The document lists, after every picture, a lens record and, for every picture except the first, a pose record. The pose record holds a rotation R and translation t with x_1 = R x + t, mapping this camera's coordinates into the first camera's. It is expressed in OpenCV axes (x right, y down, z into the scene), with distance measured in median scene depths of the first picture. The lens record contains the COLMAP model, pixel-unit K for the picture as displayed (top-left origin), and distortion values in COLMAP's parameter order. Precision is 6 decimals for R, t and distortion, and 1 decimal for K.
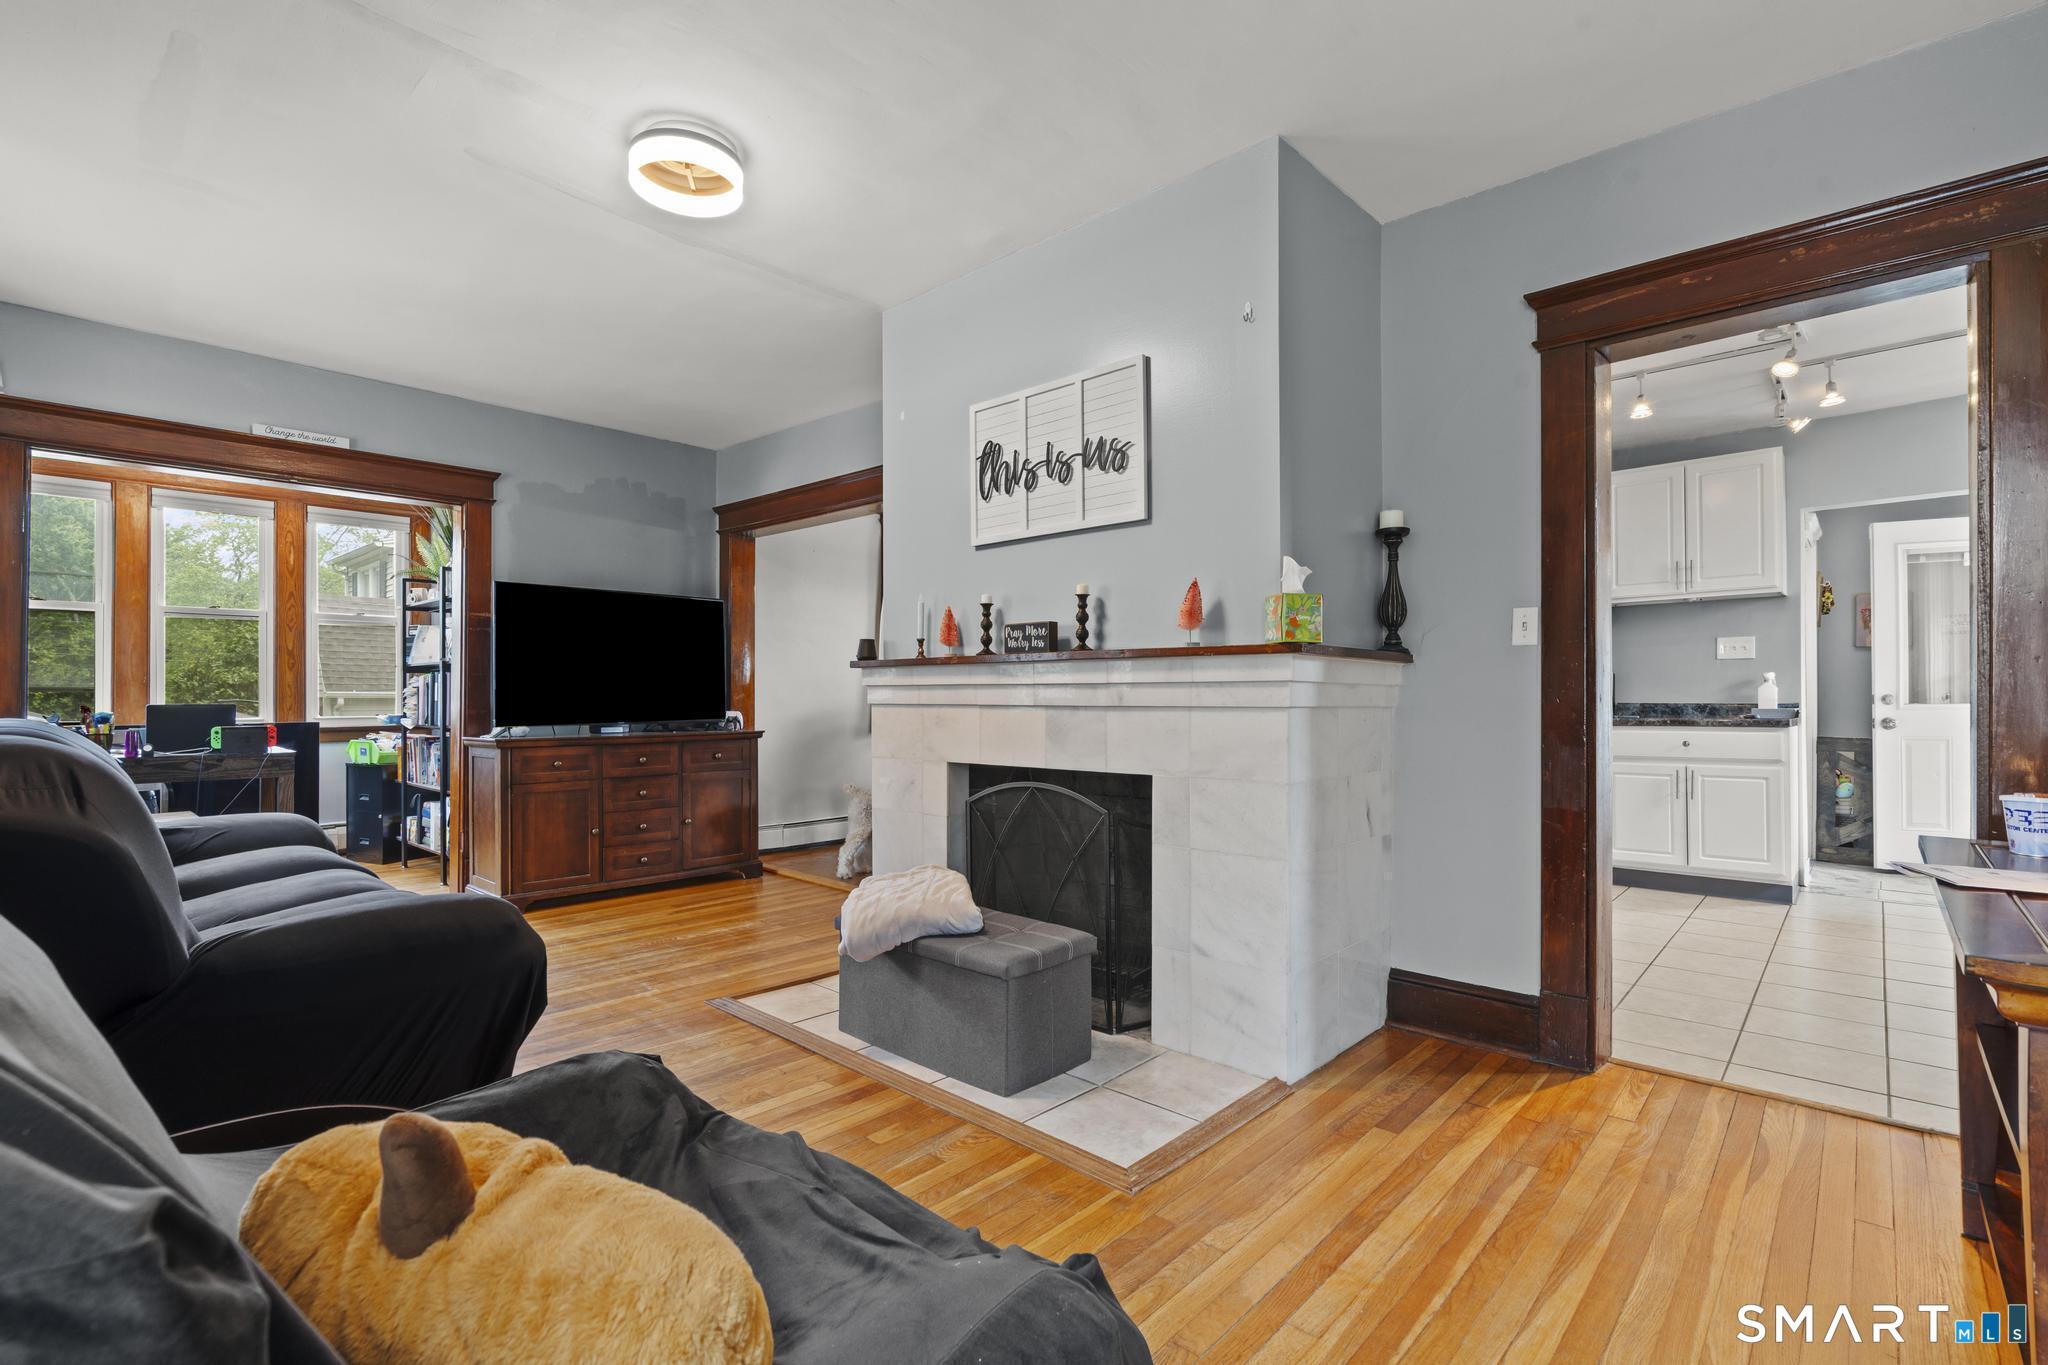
lens RADIAL K [[926.4, 0, 1019.9], [0, 926.4, 688.1], [0, 0, 1]] dist [-0.005070, 0.000298]
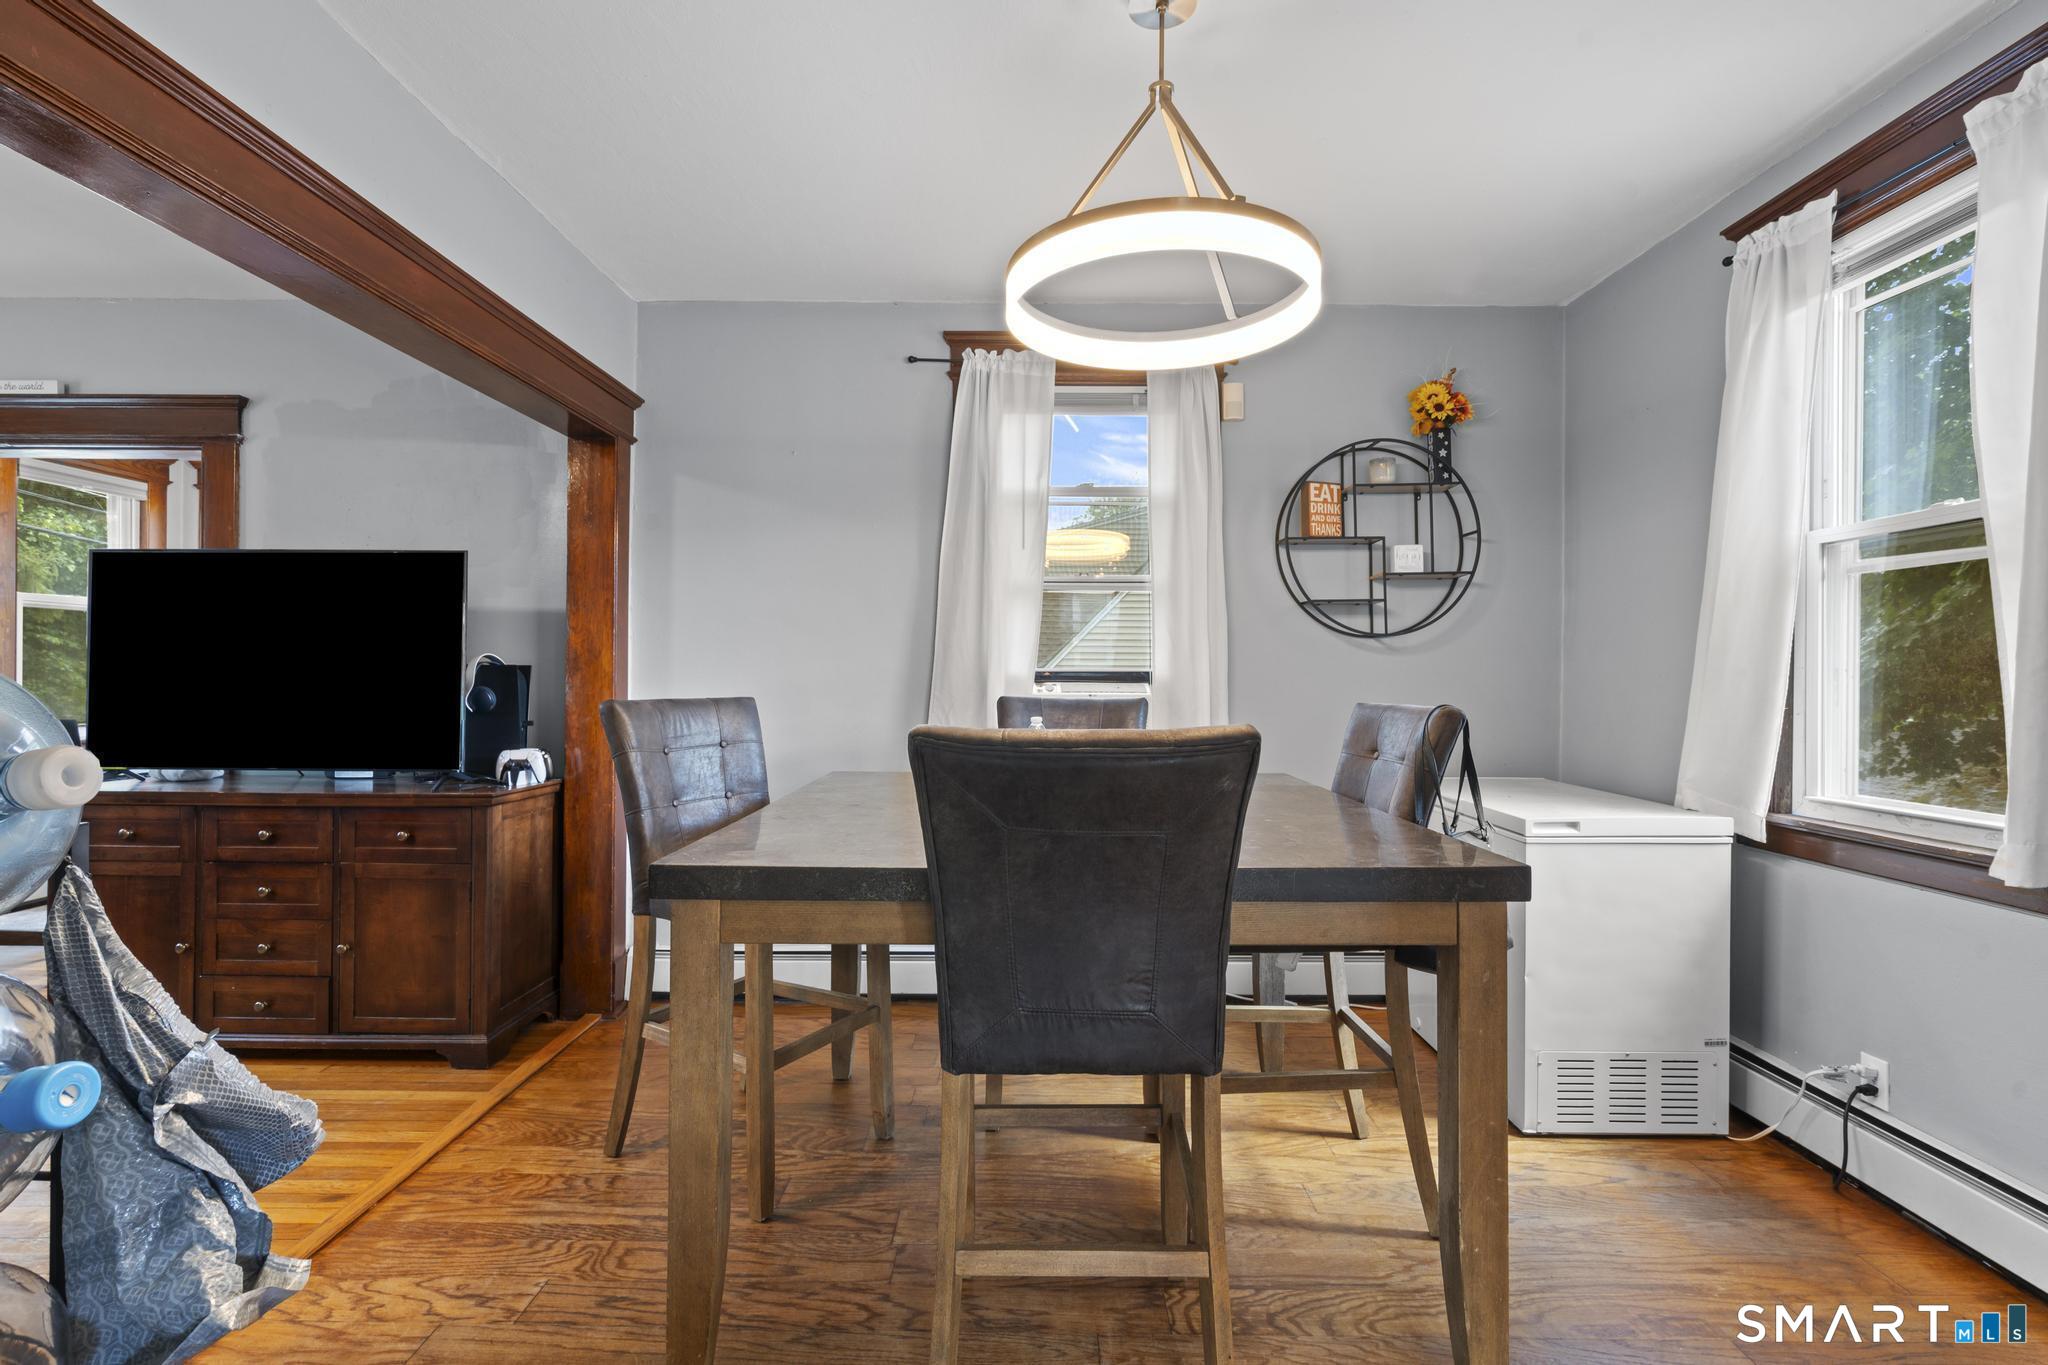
lens RADIAL K [[926.4, 0, 1026.9], [0, 926.4, 680.8], [0, 0, 1]] dist [-0.005070, 0.000298]
pose [[0.684764, 0.009148, -0.728708, 0.346018], [-0.001657, 0.999938, 0.010996, -0.026784], [0.728763, -0.006322, 0.684737, 0.947448]]
